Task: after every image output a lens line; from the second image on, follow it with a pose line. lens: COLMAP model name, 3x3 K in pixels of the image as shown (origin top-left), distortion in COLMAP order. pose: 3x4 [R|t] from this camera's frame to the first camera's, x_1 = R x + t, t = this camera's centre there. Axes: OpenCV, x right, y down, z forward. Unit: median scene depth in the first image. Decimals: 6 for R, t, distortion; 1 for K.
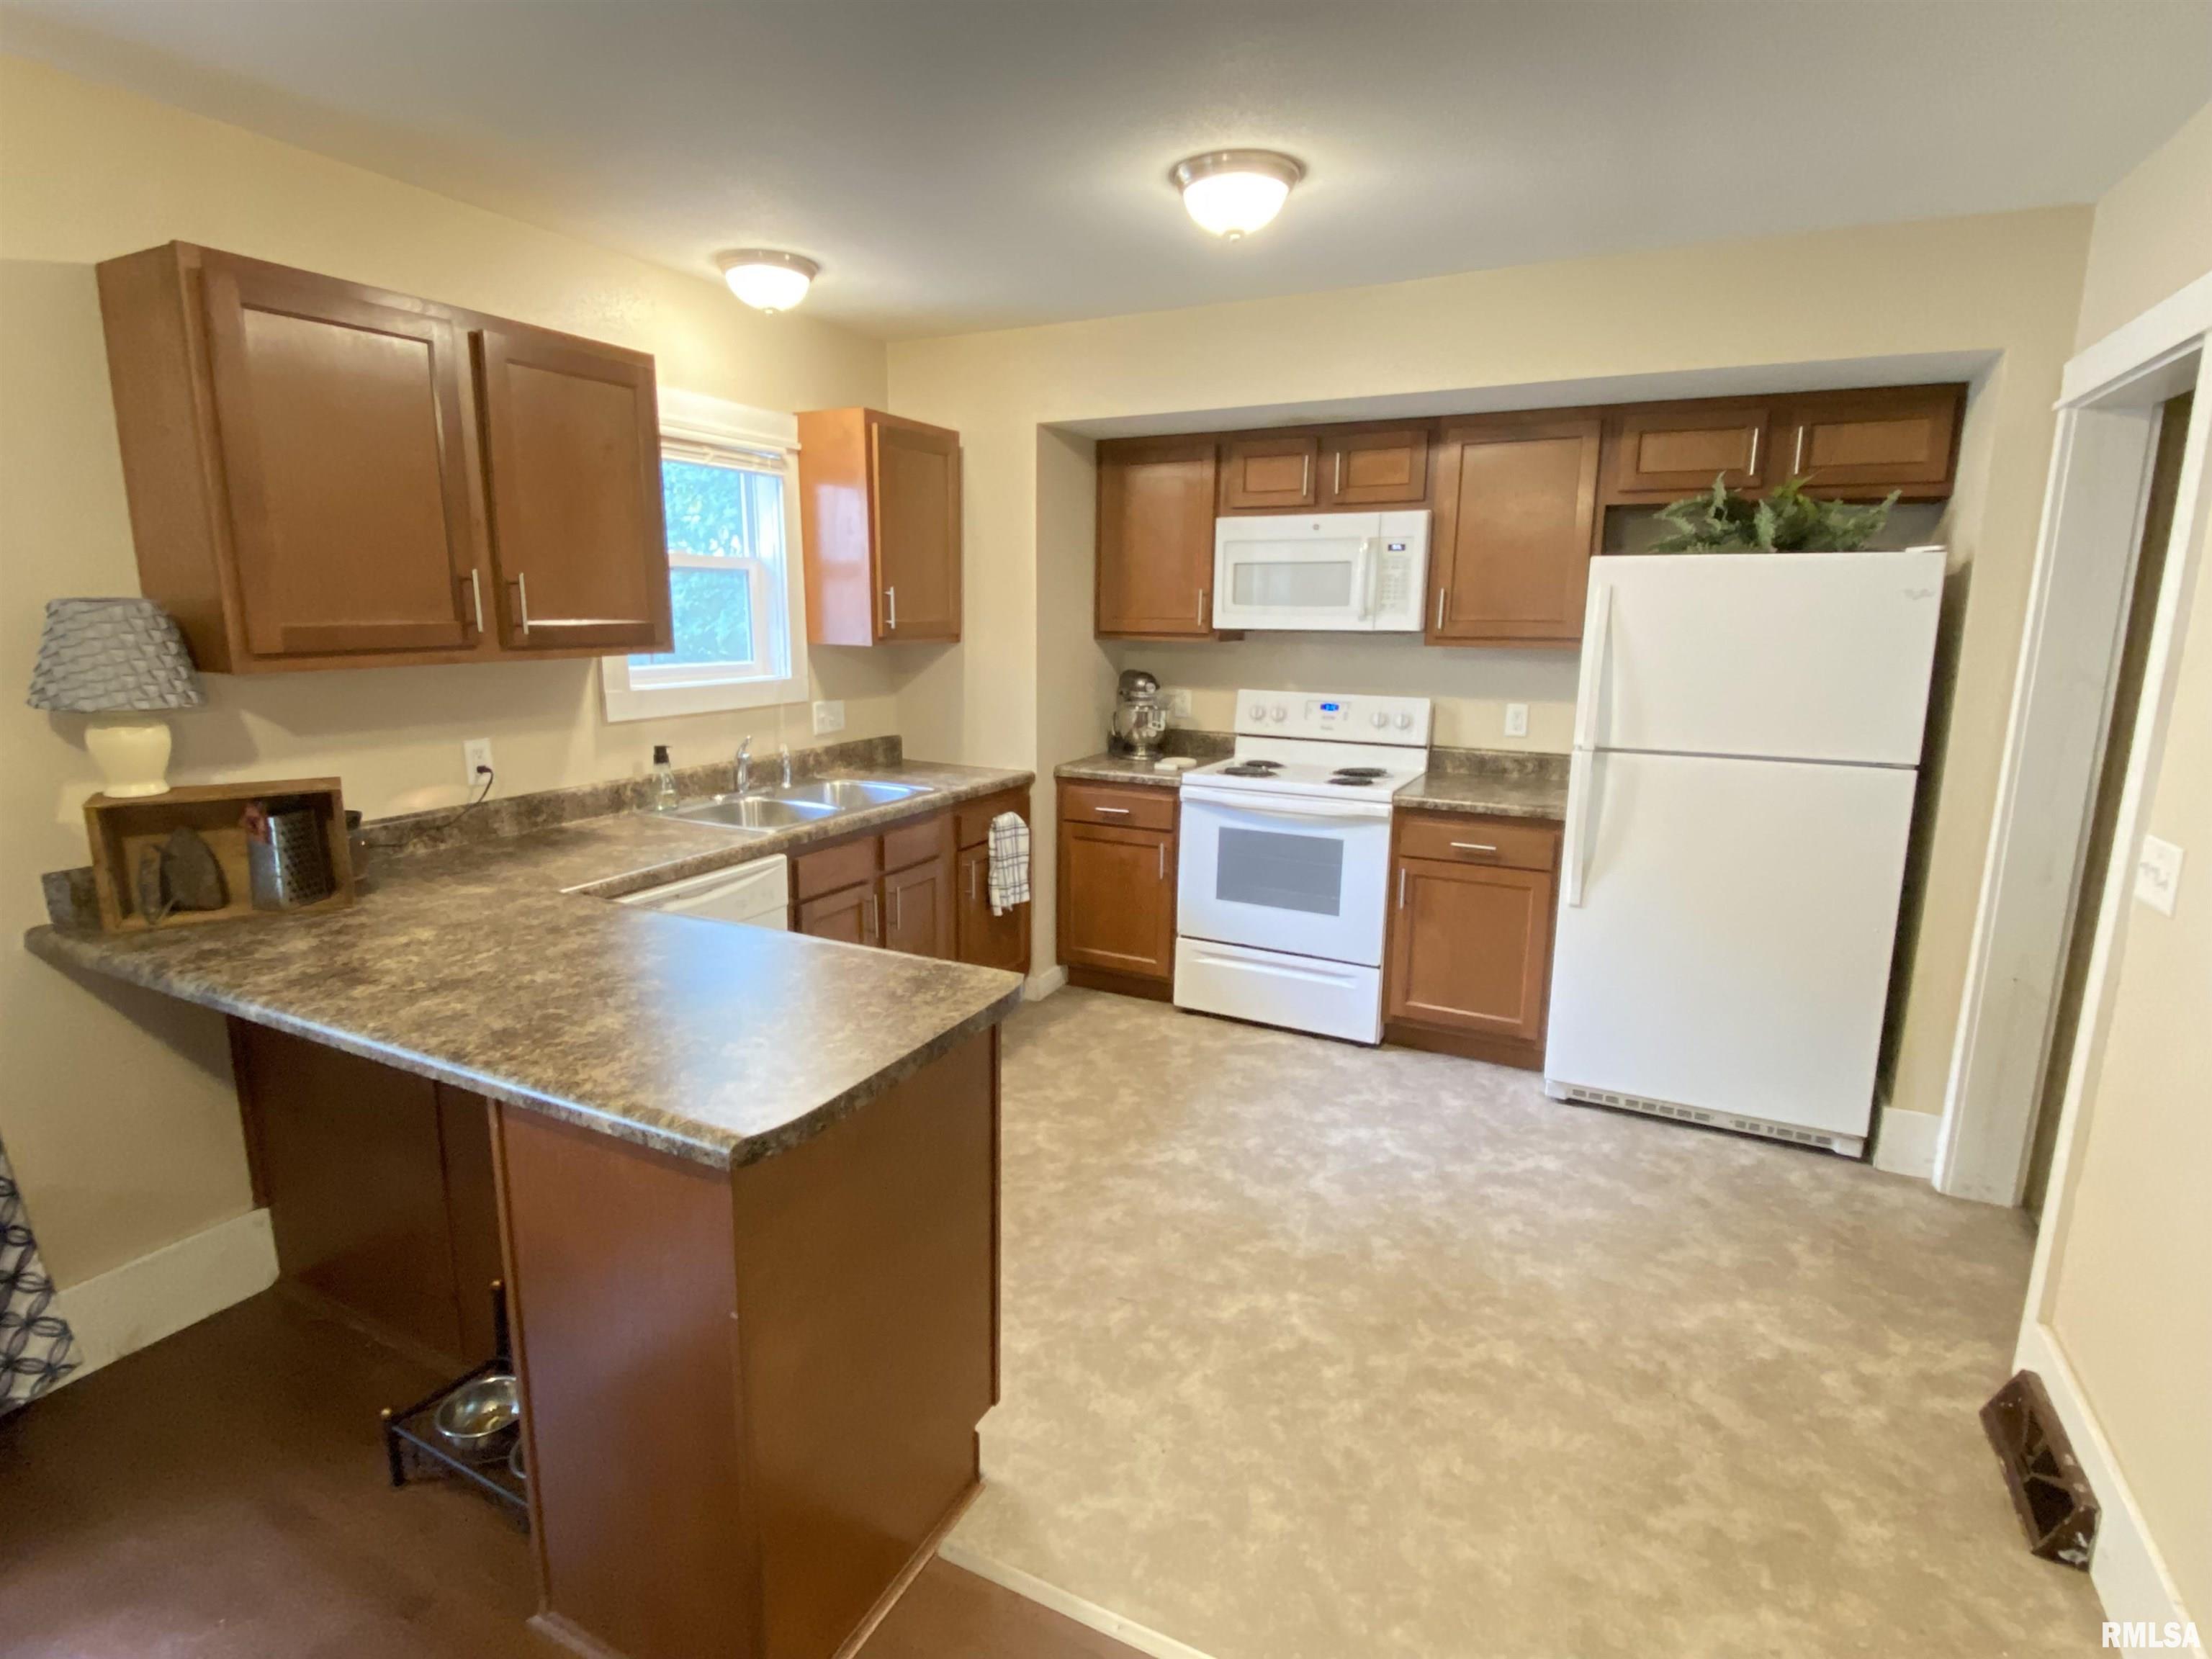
lens RADIAL K [[1120.2, 0, 1085.8], [0, 1120.2, 835.5], [0, 0, 1]] dist [-0.009421, -0.005774]
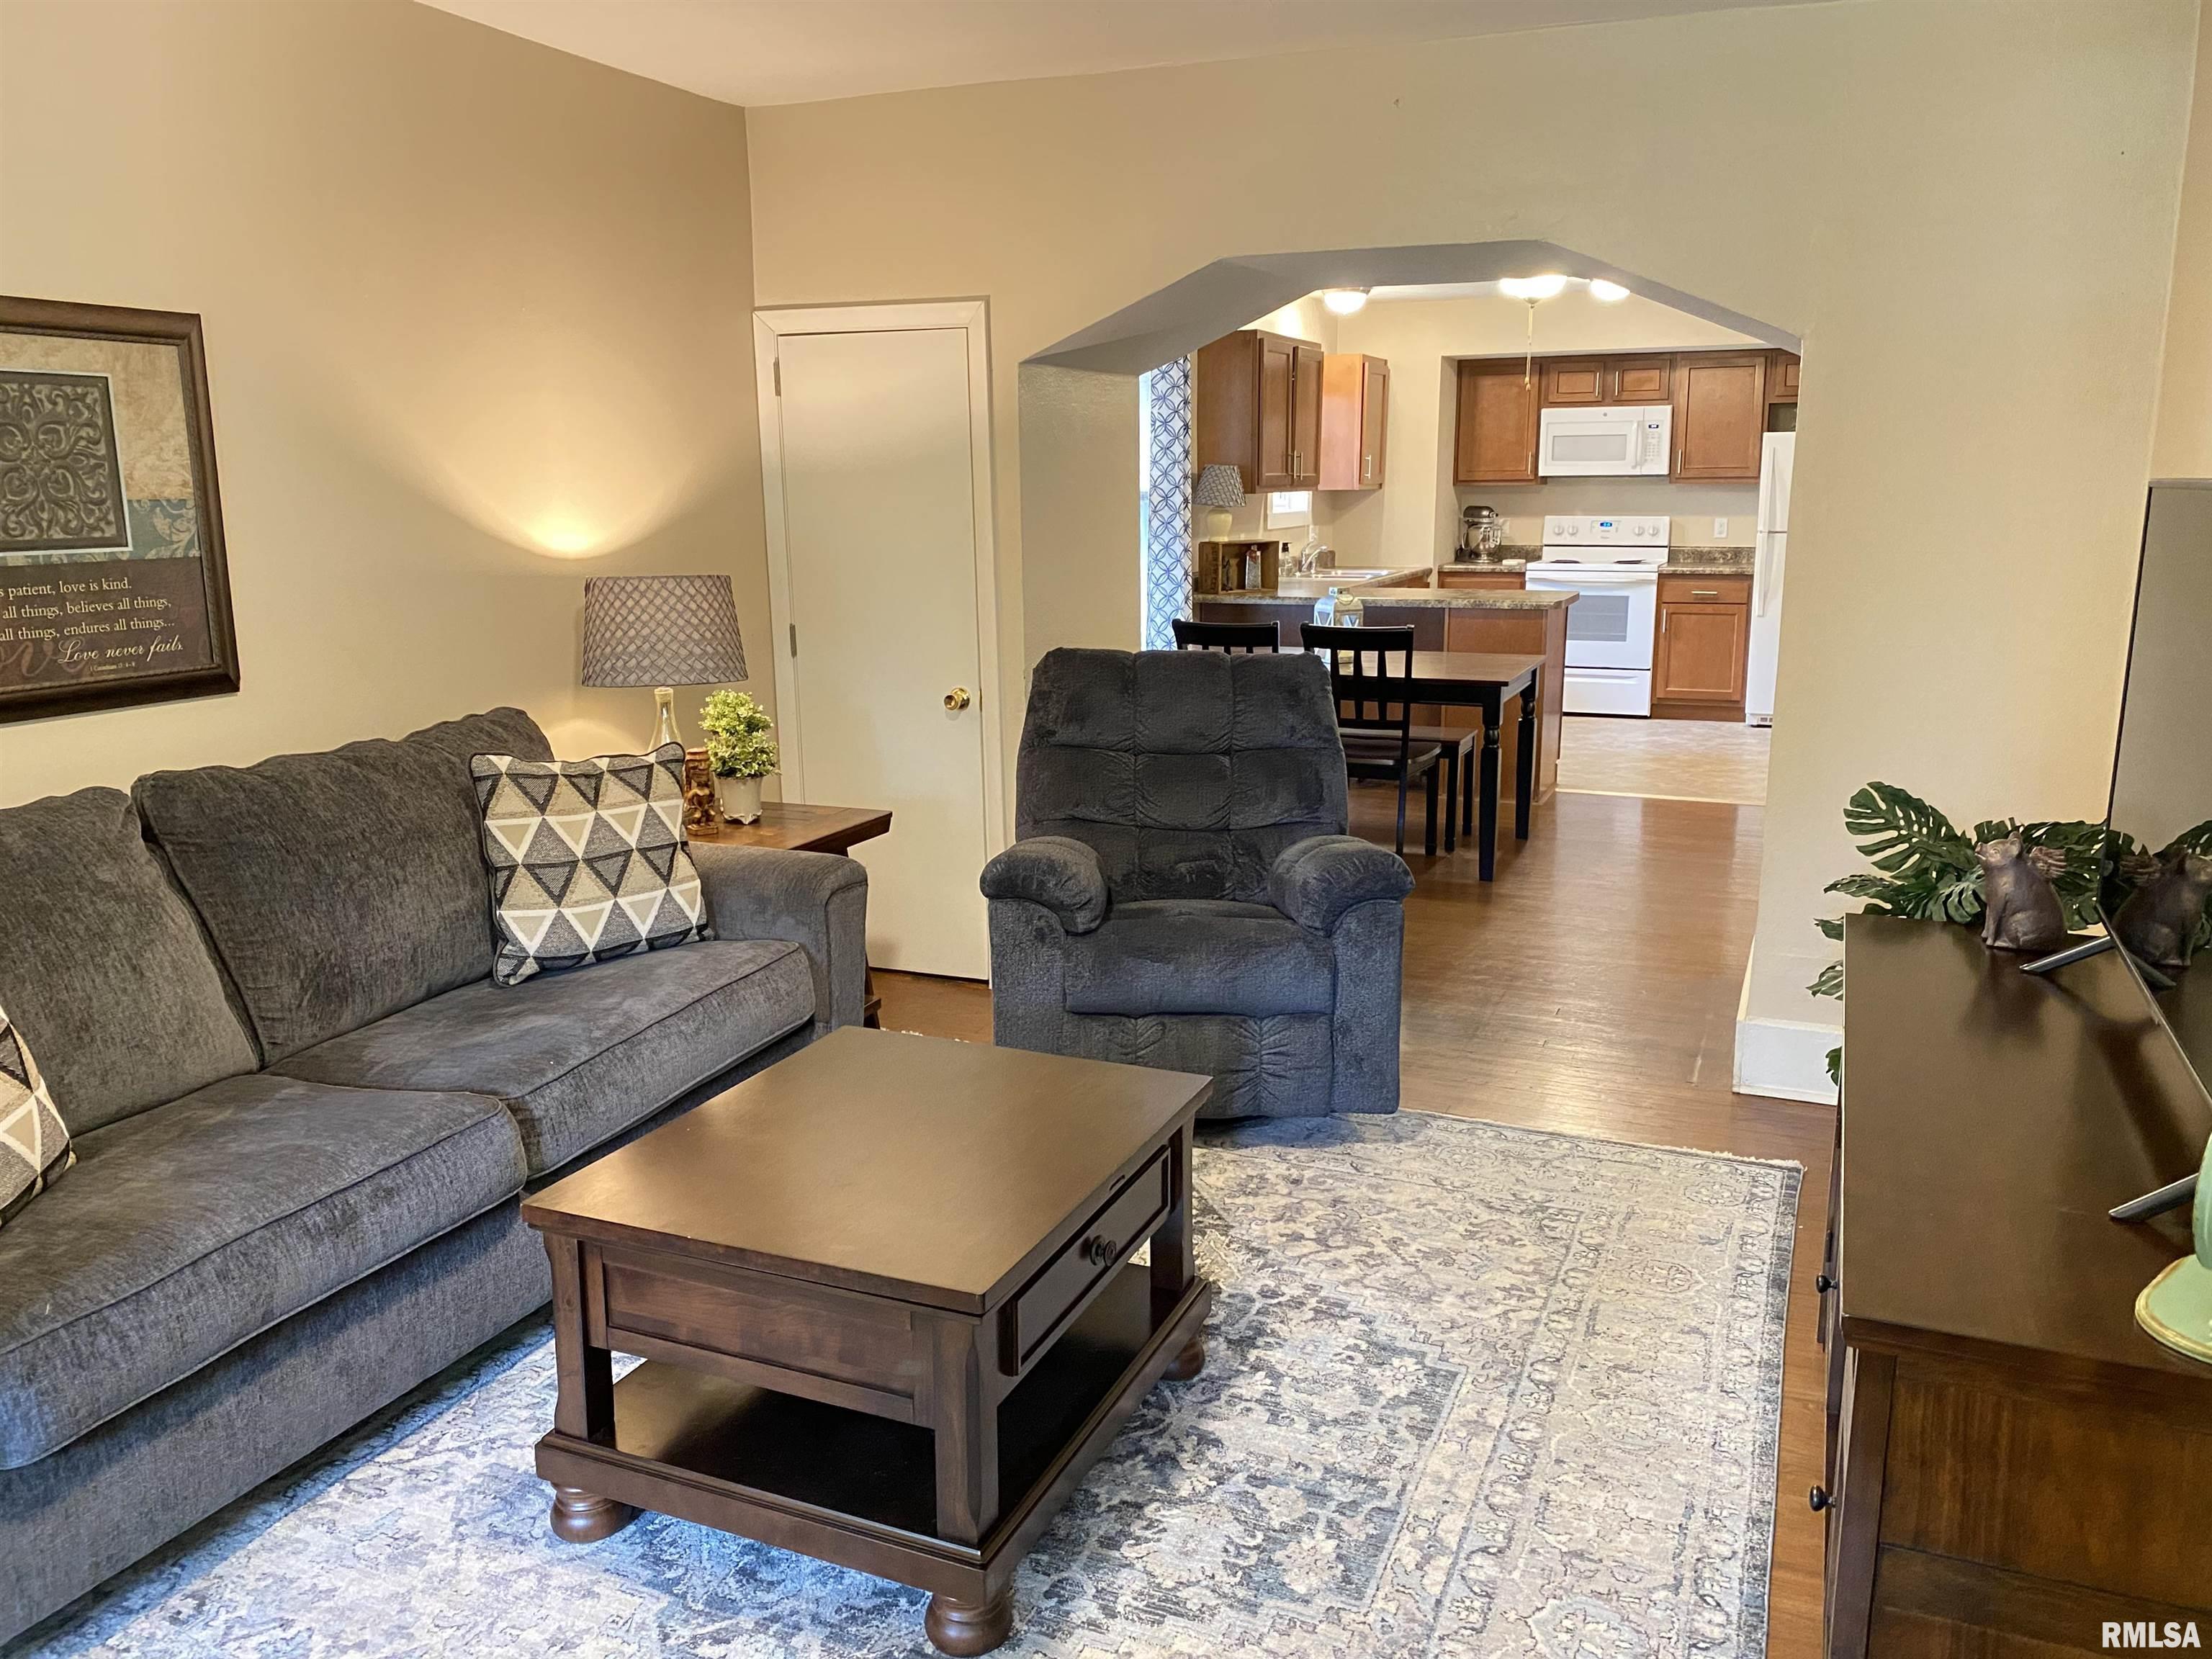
lens RADIAL K [[1704.5, 0, 1117.4], [0, 1704.5, 843.1], [0, 0, 1]] dist [0.011575, -0.043286]
pose [[0.997010, -0.033311, 0.069729, -0.861137], [0.032577, 0.999402, 0.011628, 0.375934], [-0.070074, -0.009321, 0.997498, -1.806099]]
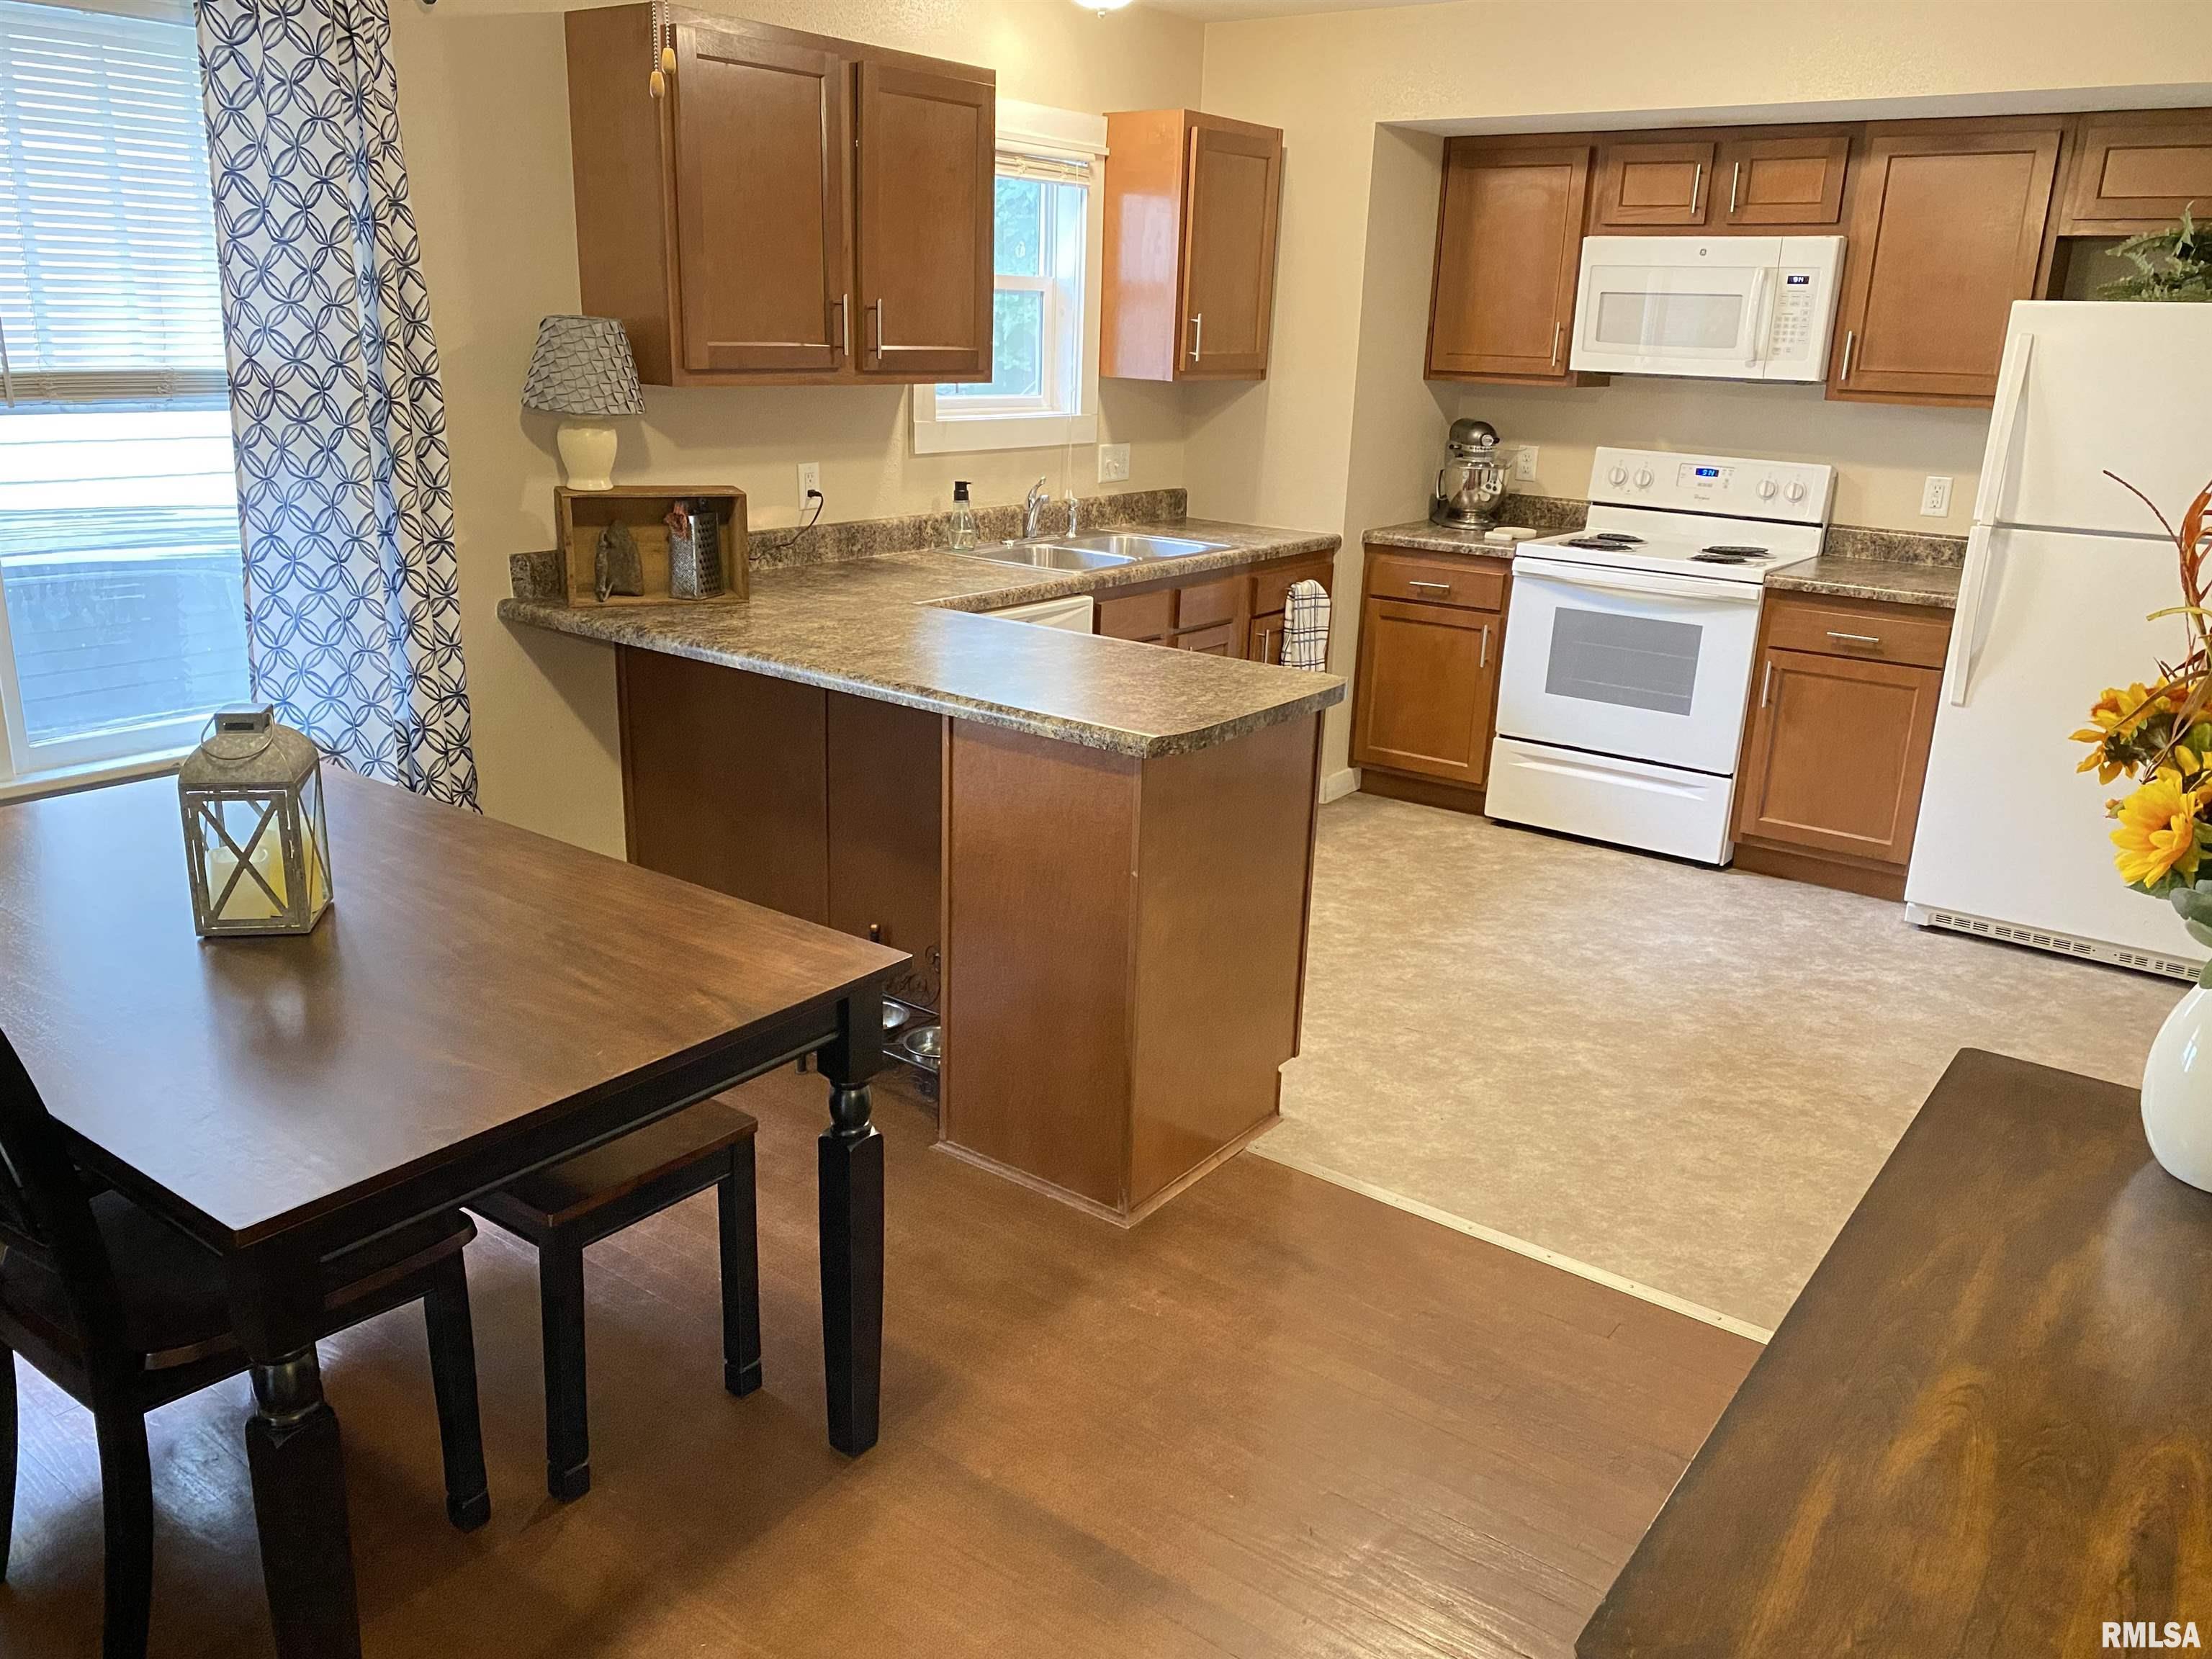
lens RADIAL K [[1704.5, 0, 1071.4], [0, 1704.5, 854.3], [0, 0, 1]] dist [0.011575, -0.043286]
pose [[0.983663, 0.072954, -0.164573, -0.020962], [-0.056662, 0.993209, 0.101611, 0.082857], [0.170868, -0.090626, 0.981117, -0.444273]]
